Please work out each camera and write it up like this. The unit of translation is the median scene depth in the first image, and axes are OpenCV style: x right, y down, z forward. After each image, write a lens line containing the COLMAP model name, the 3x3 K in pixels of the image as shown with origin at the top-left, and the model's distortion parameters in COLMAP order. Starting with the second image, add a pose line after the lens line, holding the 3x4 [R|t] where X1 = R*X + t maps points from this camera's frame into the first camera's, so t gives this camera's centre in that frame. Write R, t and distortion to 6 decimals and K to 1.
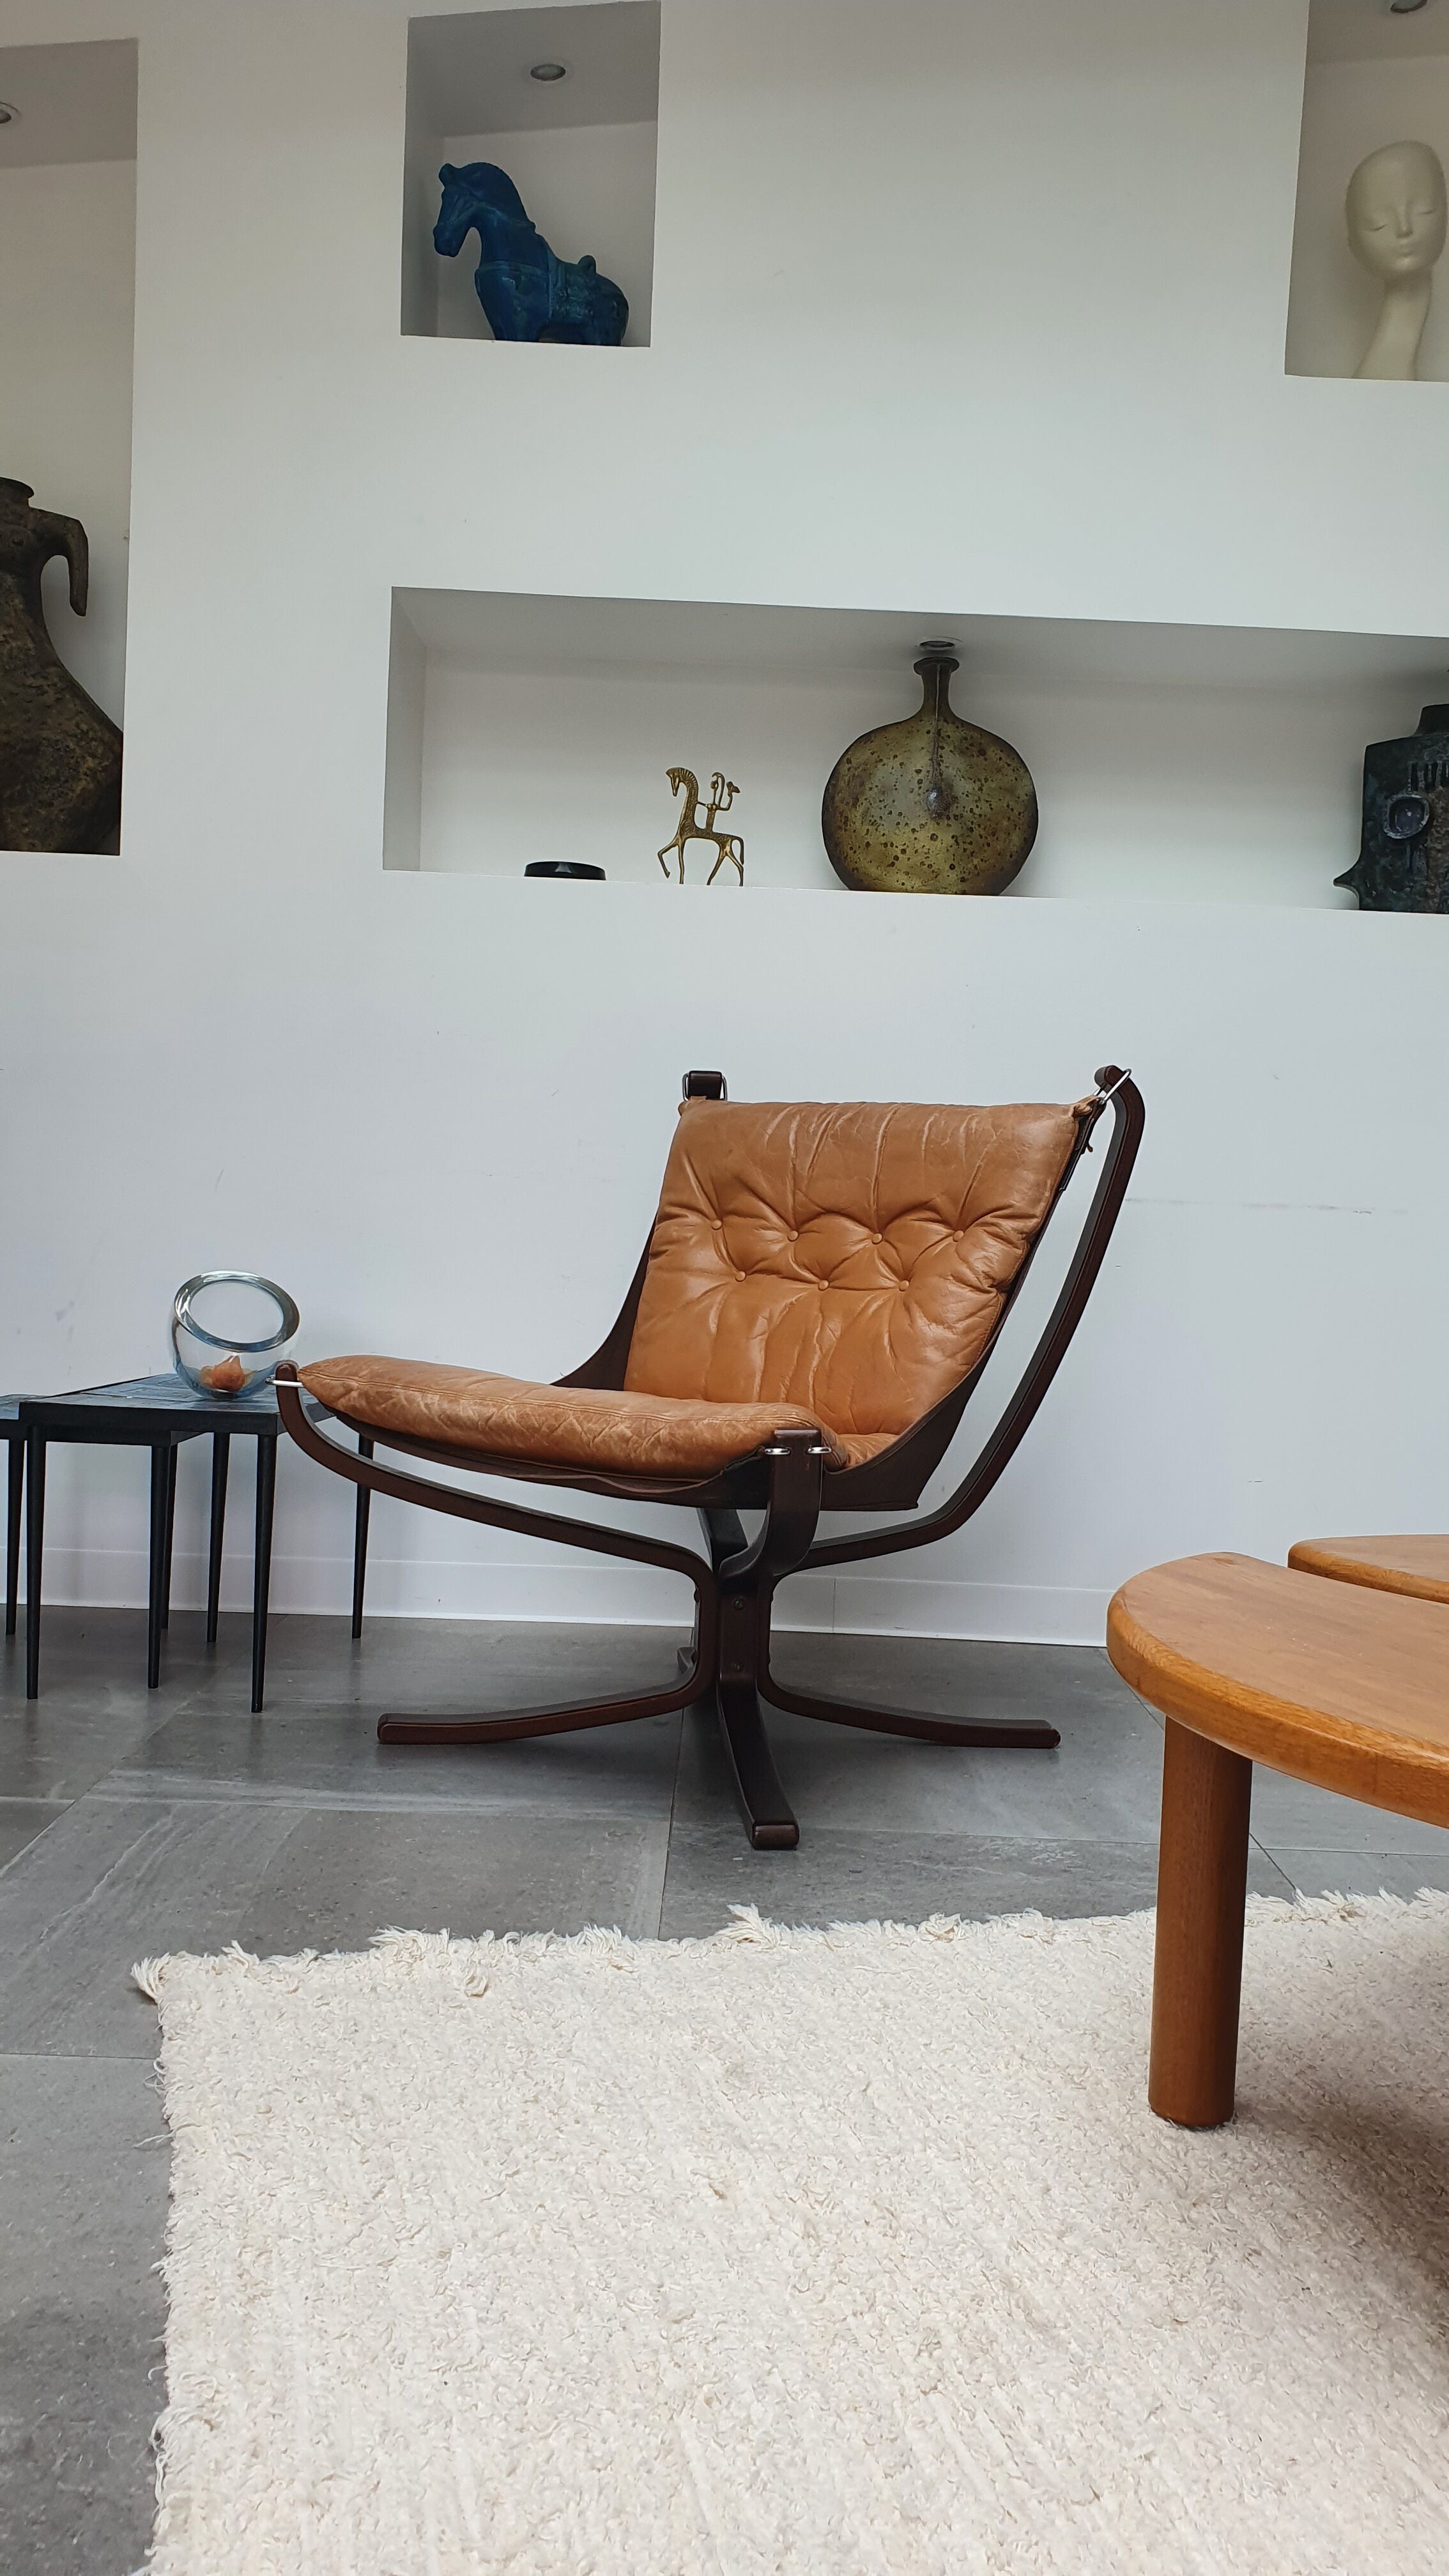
lens RADIAL K [[2053.7, 0, 773.7], [0, 2053.7, 1293.8], [0, 0, 1]] dist [0.097168, -0.227271]
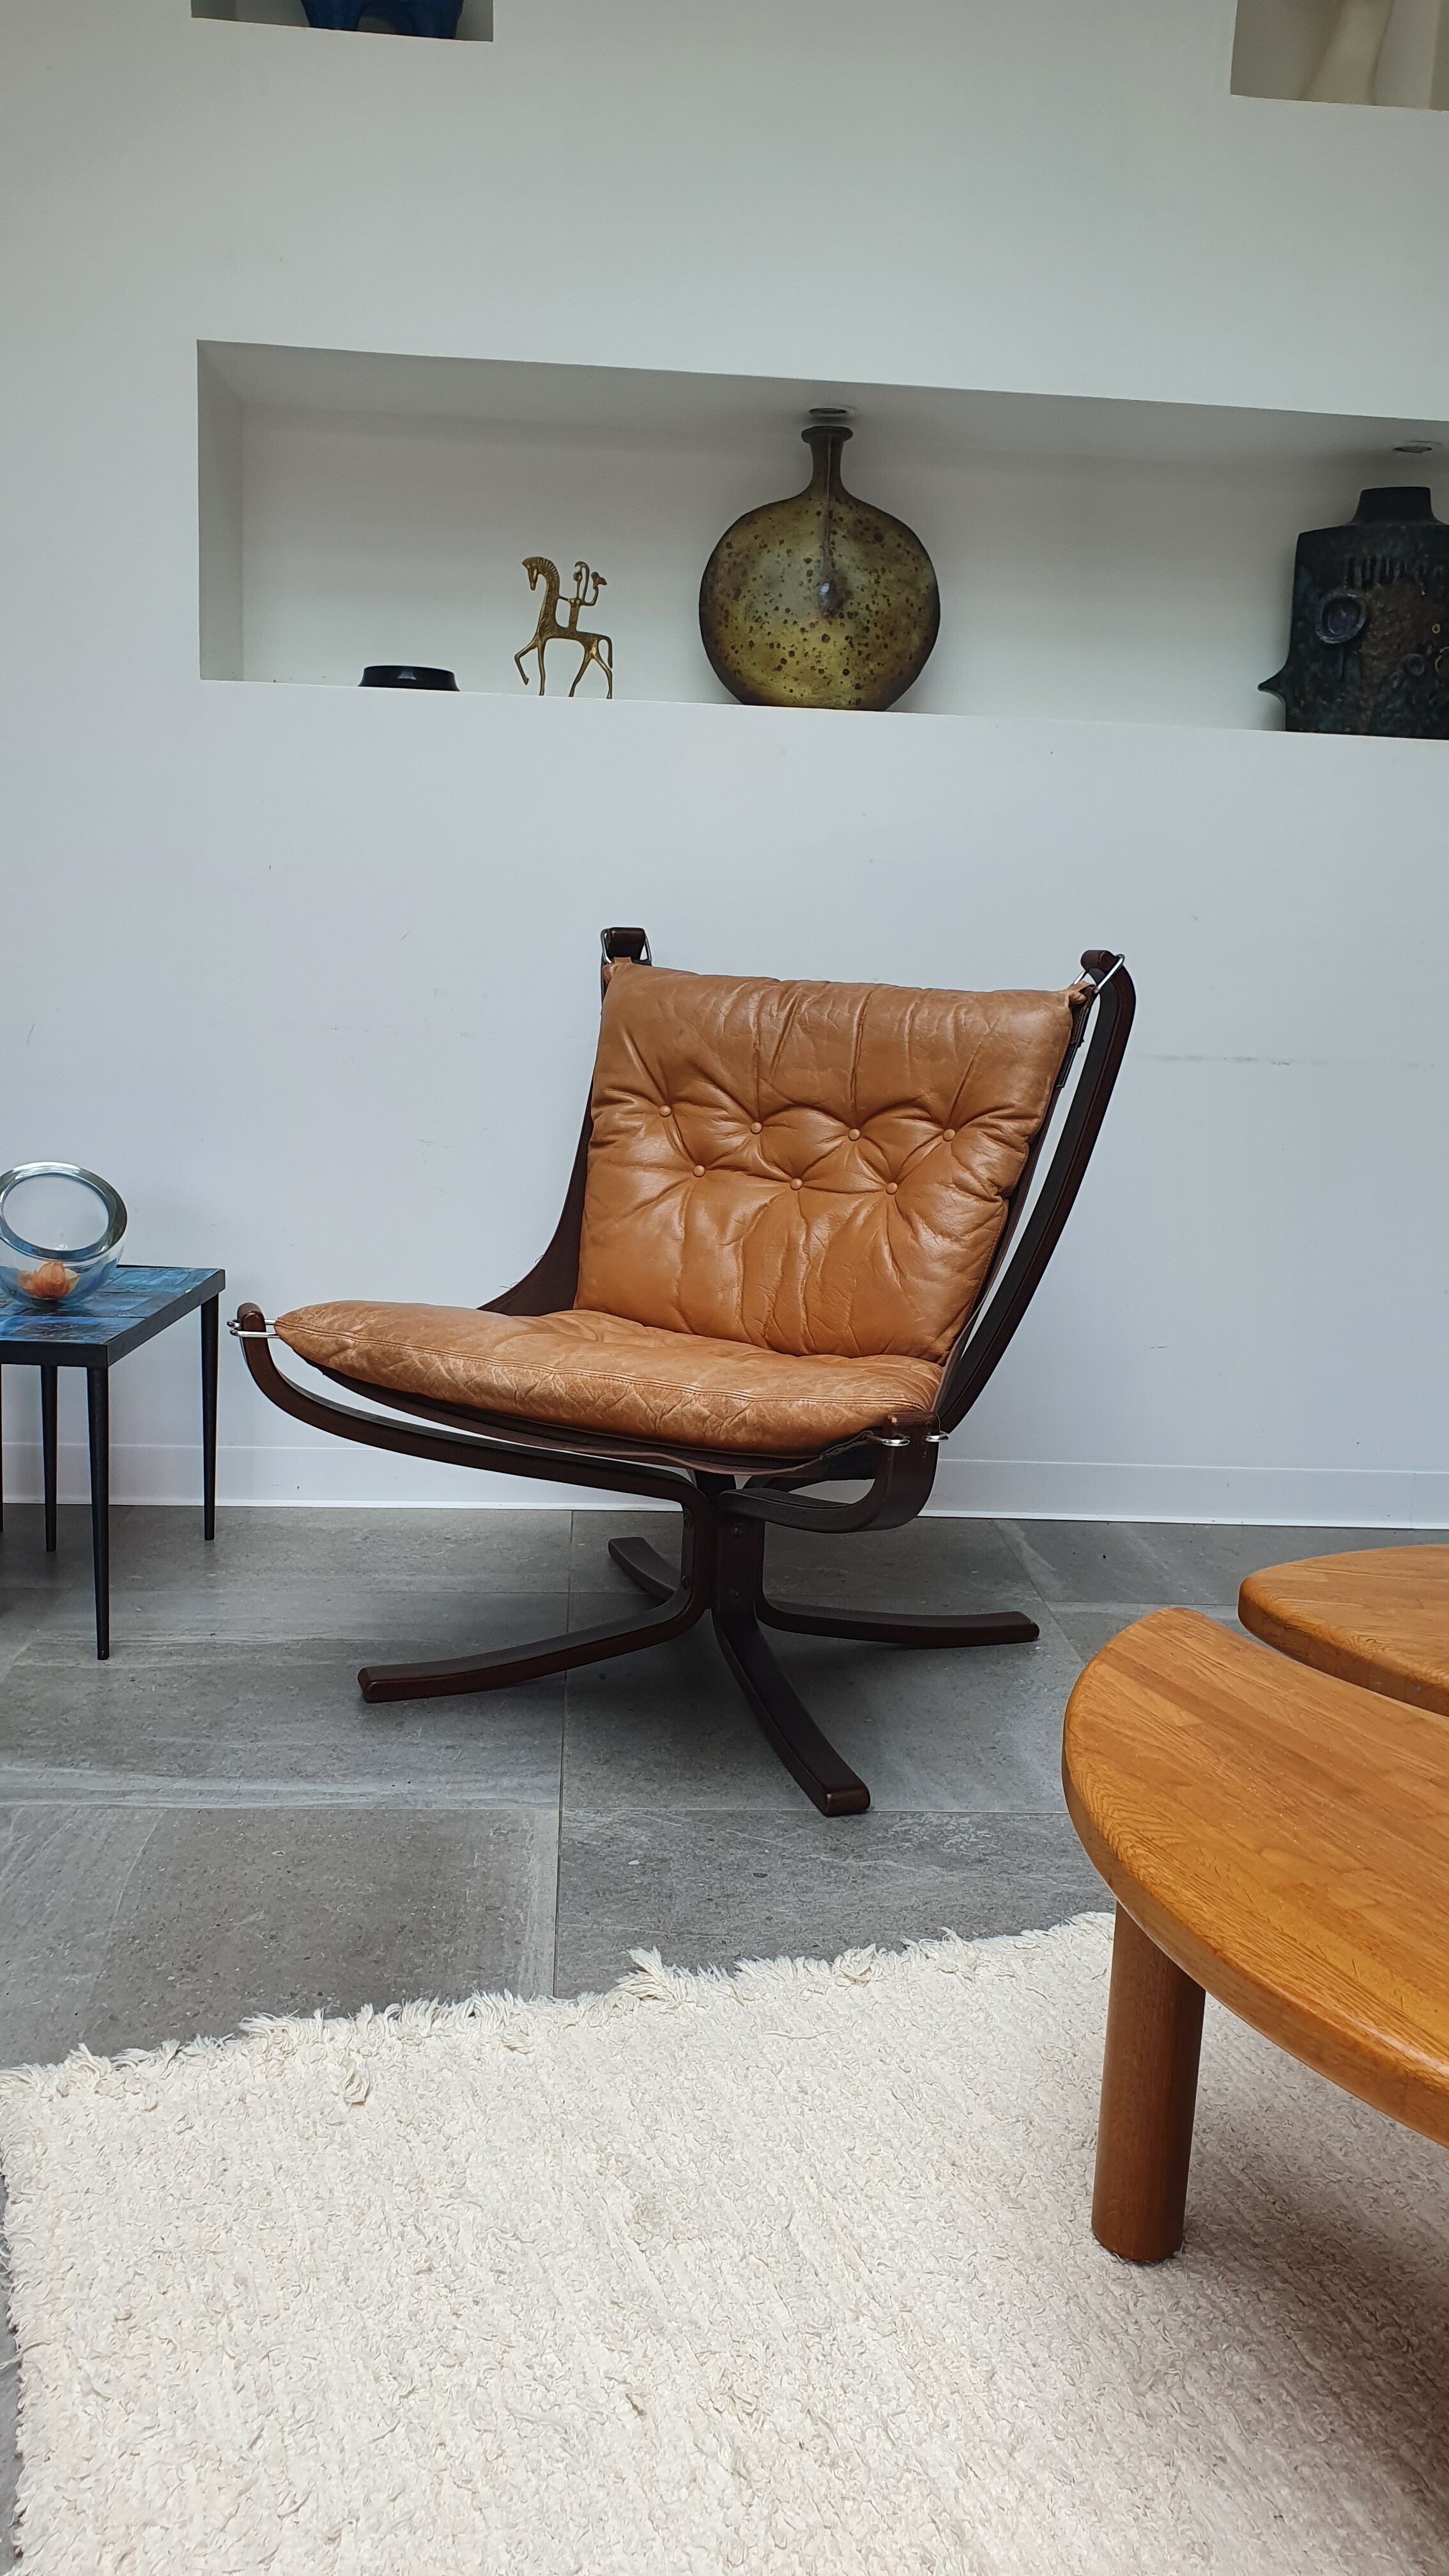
lens RADIAL K [[2057.5, 0, 770.0], [0, 2057.5, 1303.6], [0, 0, 1]] dist [0.006420, 0.009619]
pose [[0.997669, -0.012913, 0.067006, -0.012327], [0.001917, 0.986850, 0.161629, -0.104216], [-0.068212, -0.161124, 0.984574, 0.100719]]
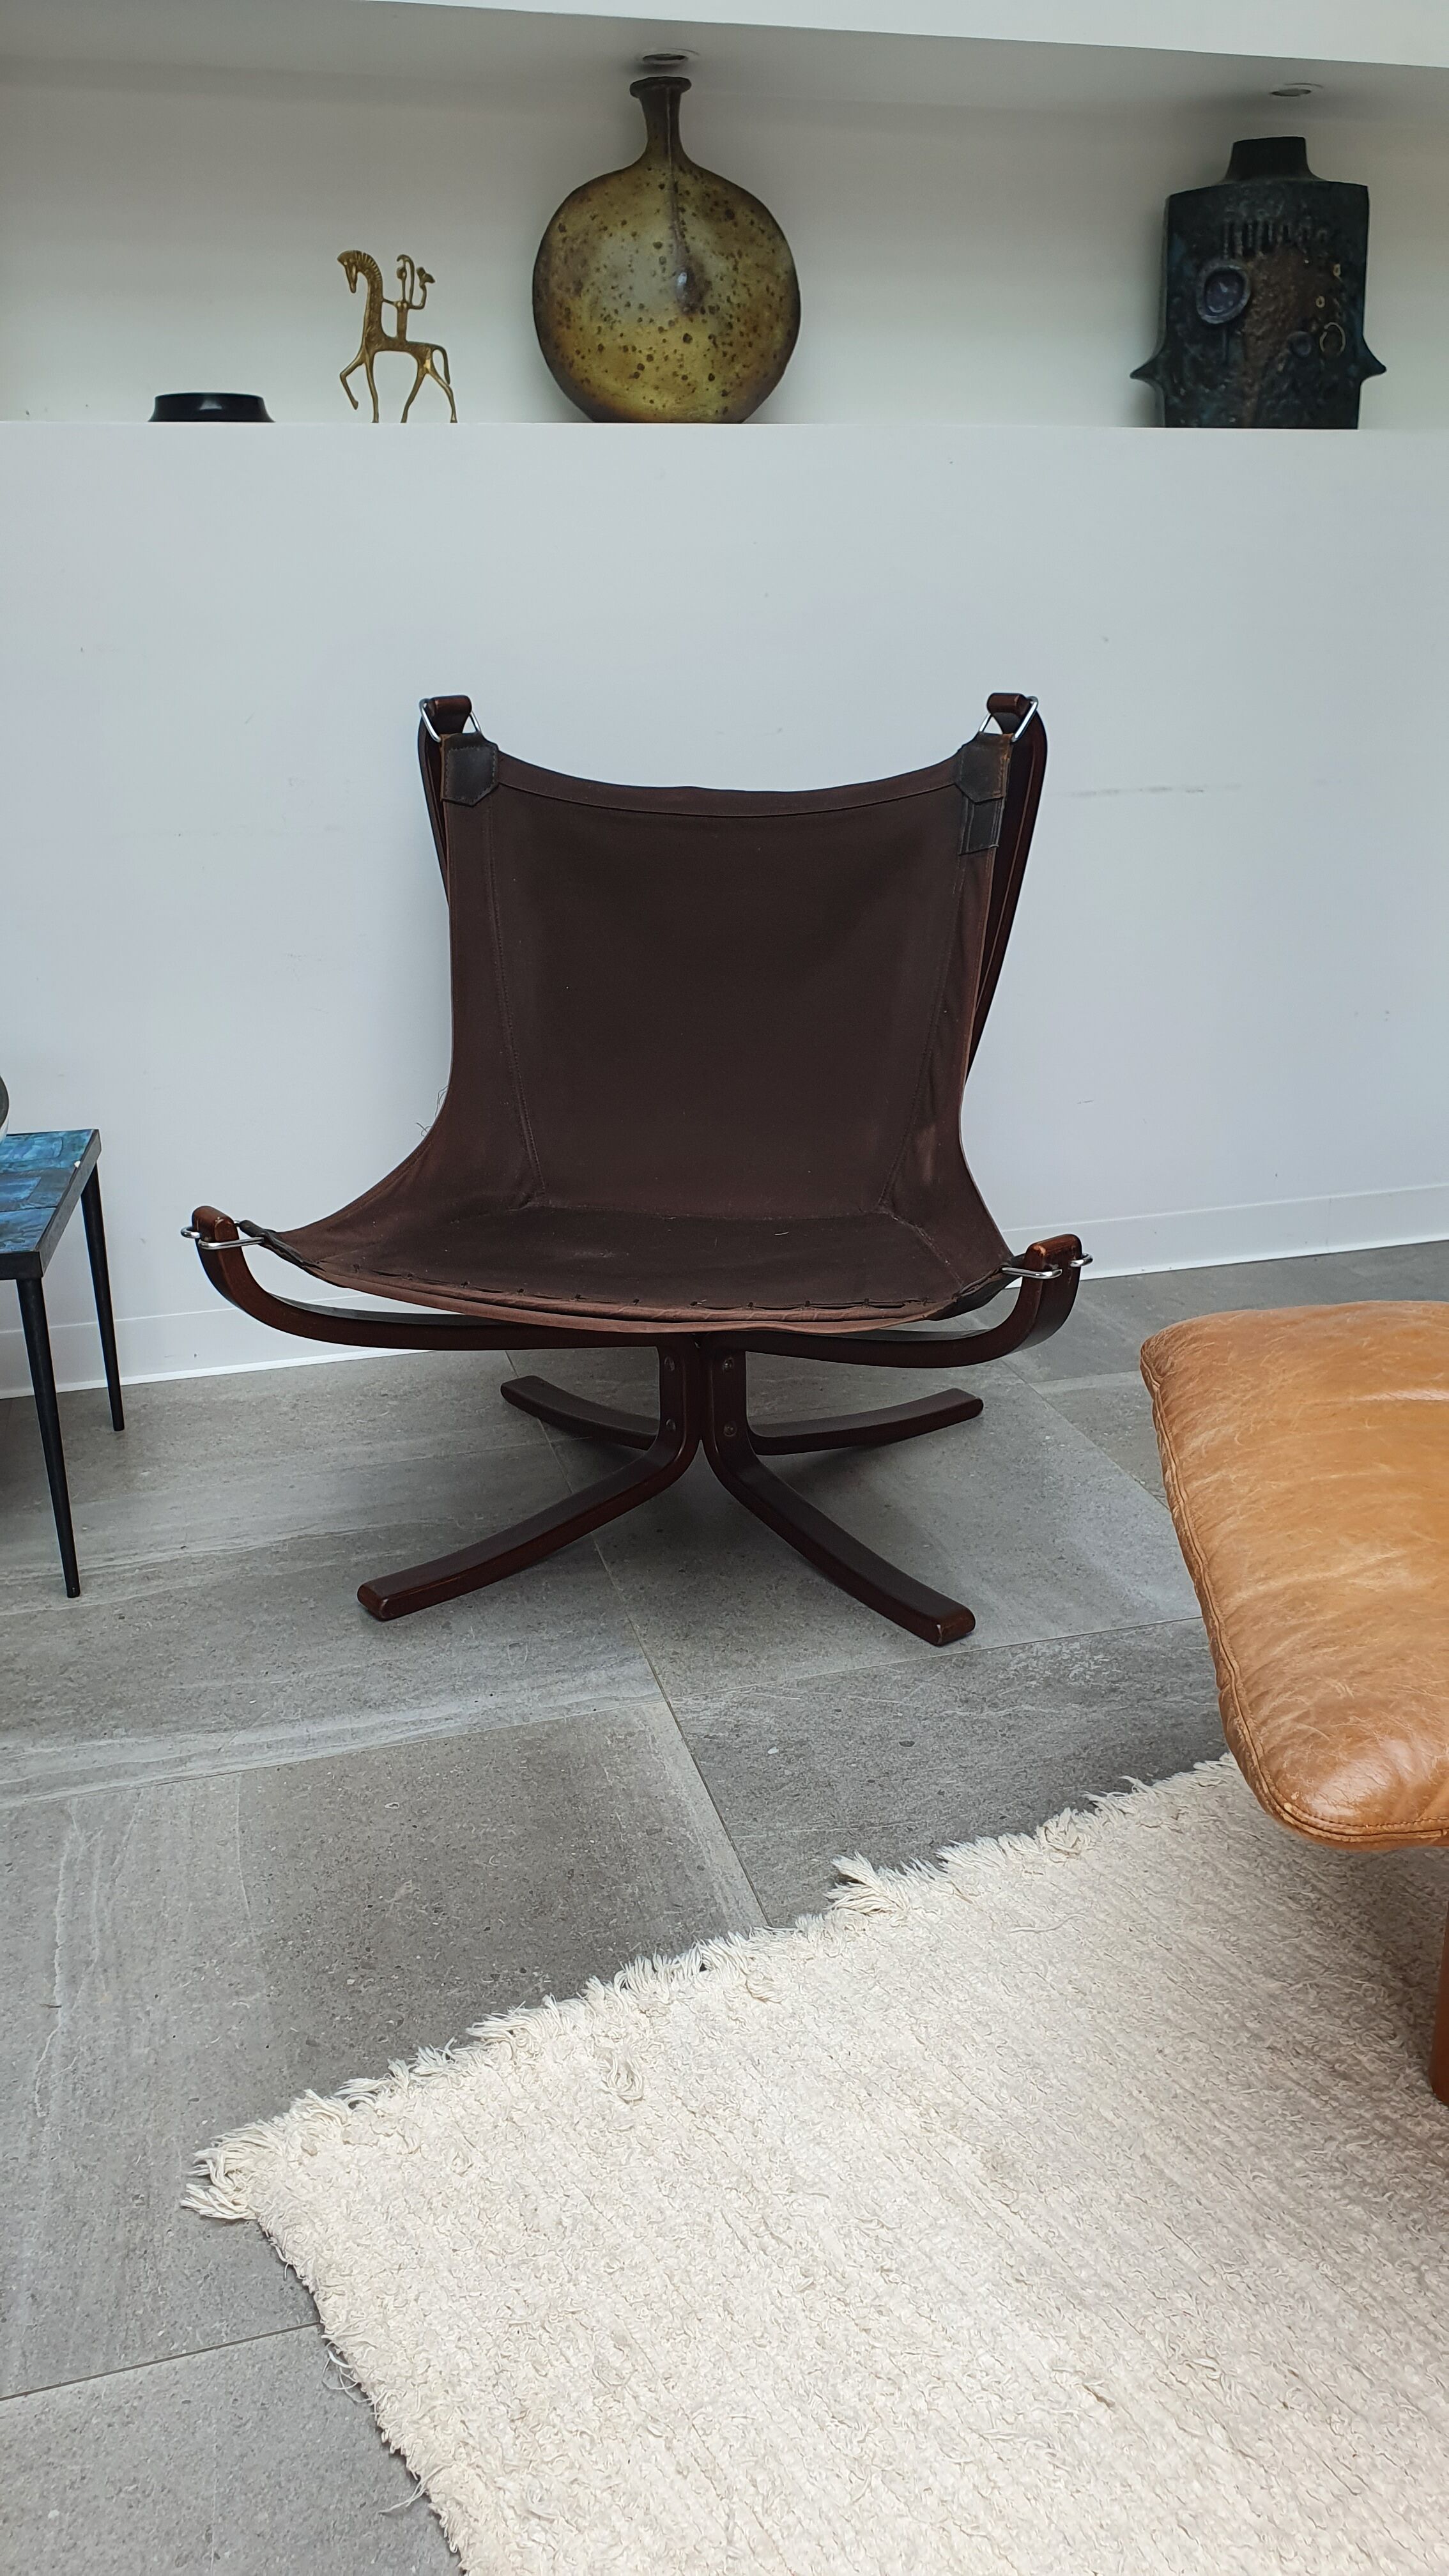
lens RADIAL K [[2055.3, 0, 787.1], [0, 2055.3, 1303.8], [0, 0, 1]] dist [0.010609, -0.001076]
pose [[0.961066, -0.140848, 0.237726, -0.158545], [0.062135, 0.948460, 0.310747, -0.145995], [-0.269242, -0.283878, 0.920284, 0.208819]]
